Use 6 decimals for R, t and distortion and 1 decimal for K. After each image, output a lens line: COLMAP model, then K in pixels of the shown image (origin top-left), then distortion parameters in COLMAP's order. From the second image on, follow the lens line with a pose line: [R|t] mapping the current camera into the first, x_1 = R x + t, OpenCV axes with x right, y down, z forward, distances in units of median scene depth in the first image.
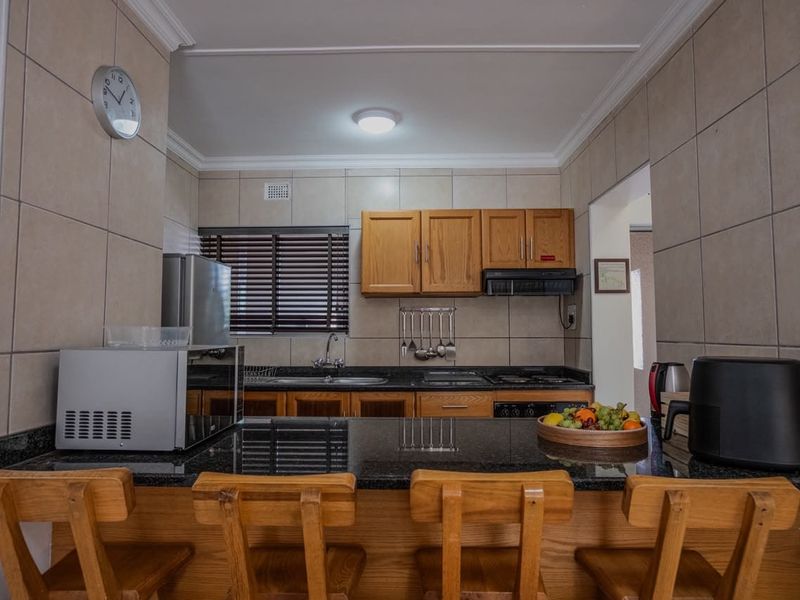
lens RADIAL K [[511.4, 0, 400.7], [0, 511.4, 296.3], [0, 0, 1]] dist [-0.039247, 0.031531]
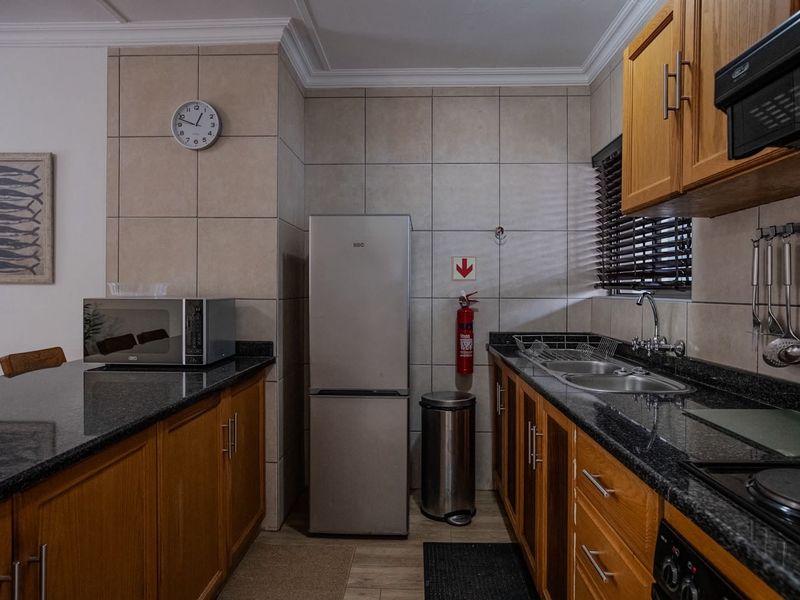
lens RADIAL K [[511.4, 0, 400.7], [0, 511.4, 296.3], [0, 0, 1]] dist [-0.039247, 0.031531]
pose [[-0.003034, 0.004818, -0.999984, 0.663504], [0.059926, 0.998192, 0.004627, 0.094489], [0.998198, -0.059911, -0.003317, 1.195997]]
